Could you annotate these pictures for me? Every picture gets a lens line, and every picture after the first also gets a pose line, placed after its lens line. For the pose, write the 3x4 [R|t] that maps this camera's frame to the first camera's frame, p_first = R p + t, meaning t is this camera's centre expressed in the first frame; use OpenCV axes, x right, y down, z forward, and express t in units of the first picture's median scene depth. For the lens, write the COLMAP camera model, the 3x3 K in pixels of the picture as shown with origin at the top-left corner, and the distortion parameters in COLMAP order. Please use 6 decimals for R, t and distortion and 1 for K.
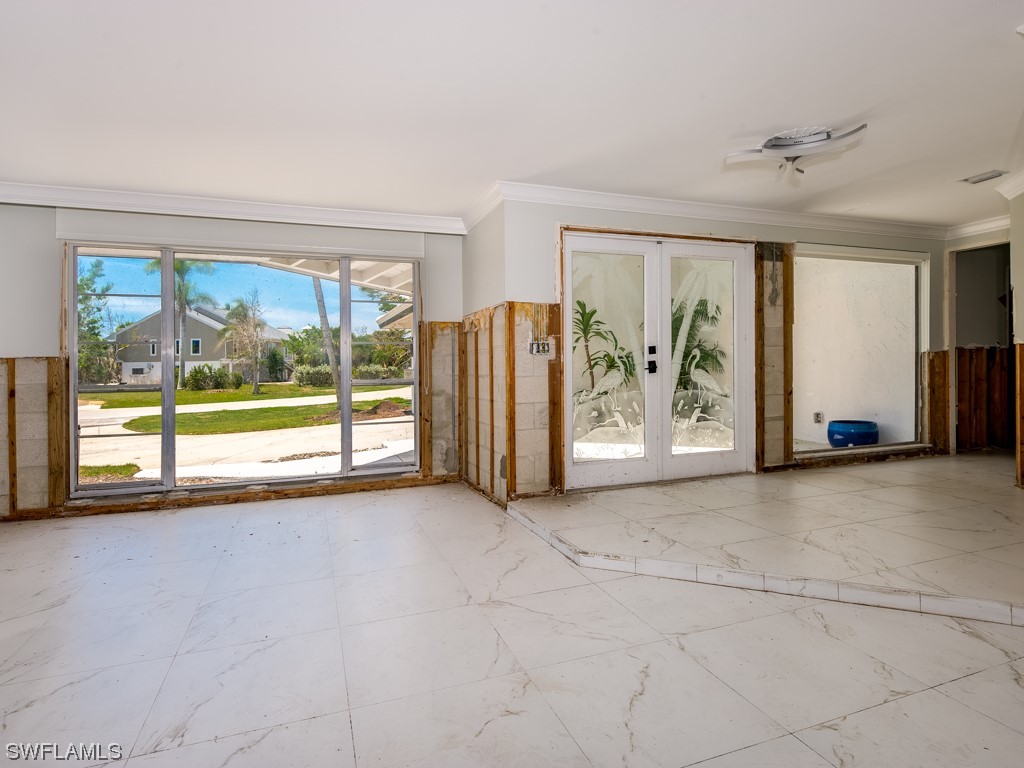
lens RADIAL K [[589.3, 0, 511.8], [0, 589.3, 349.5], [0, 0, 1]] dist [-0.002035, -0.001840]
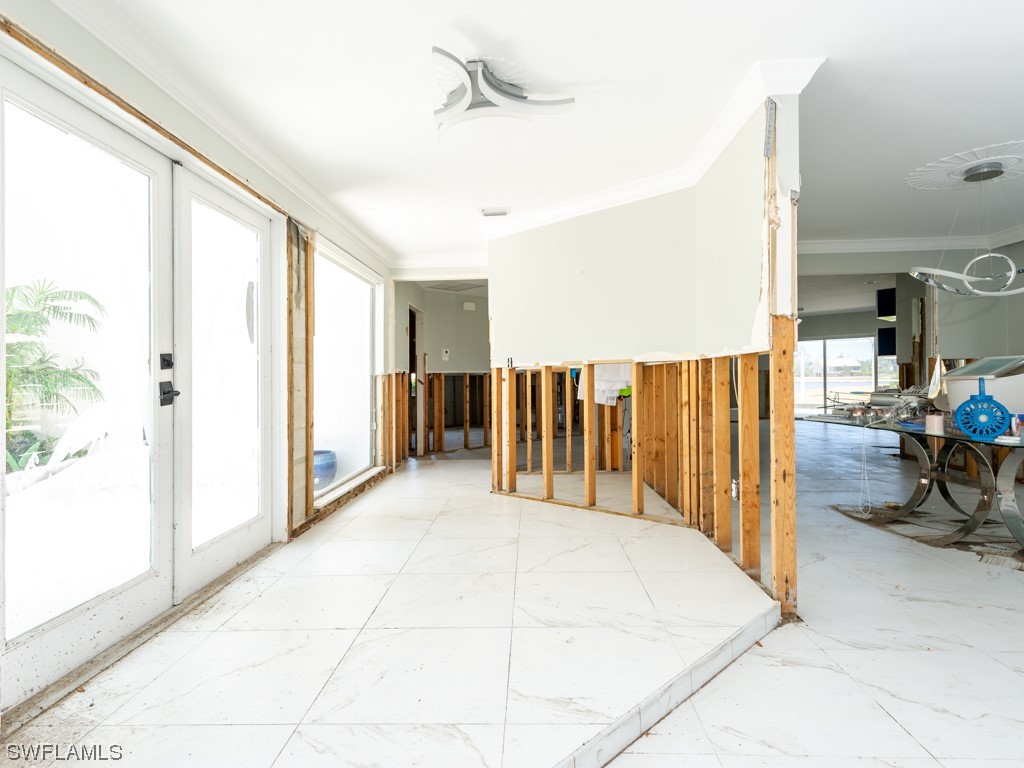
lens RADIAL K [[548.7, 0, 512.0], [0, 548.7, 384.0], [0, 0, 1]] dist [0.005326, 0.000426]
pose [[0.362877, 0.001245, 0.931836, -0.104072], [-0.014138, 0.999891, 0.004170, 0.014169], [-0.931730, -0.014687, 0.362855, 0.517135]]
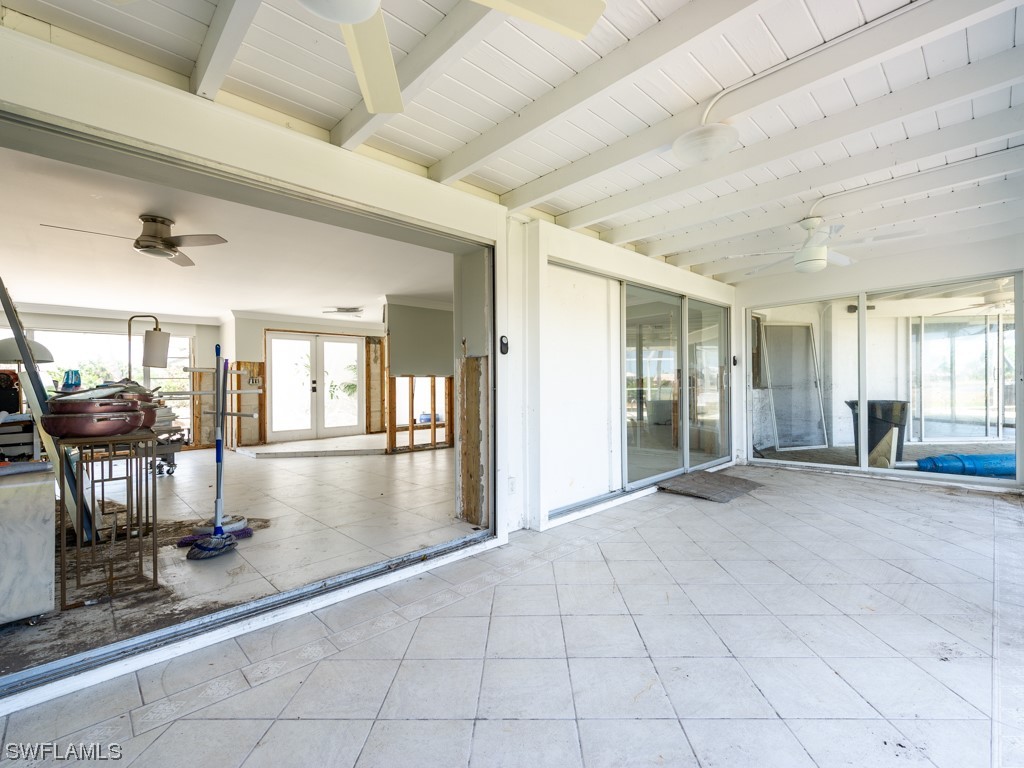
lens RADIAL K [[471.8, 0, 532.6], [0, 471.8, 383.4], [0, 0, 1]] dist [0.018574, -0.000159]
pose [[0.912089, -0.001611, 0.409989, 0.249517], [-0.001847, 0.999966, 0.008040, -0.010254], [-0.409988, -0.008090, 0.912055, -1.014532]]
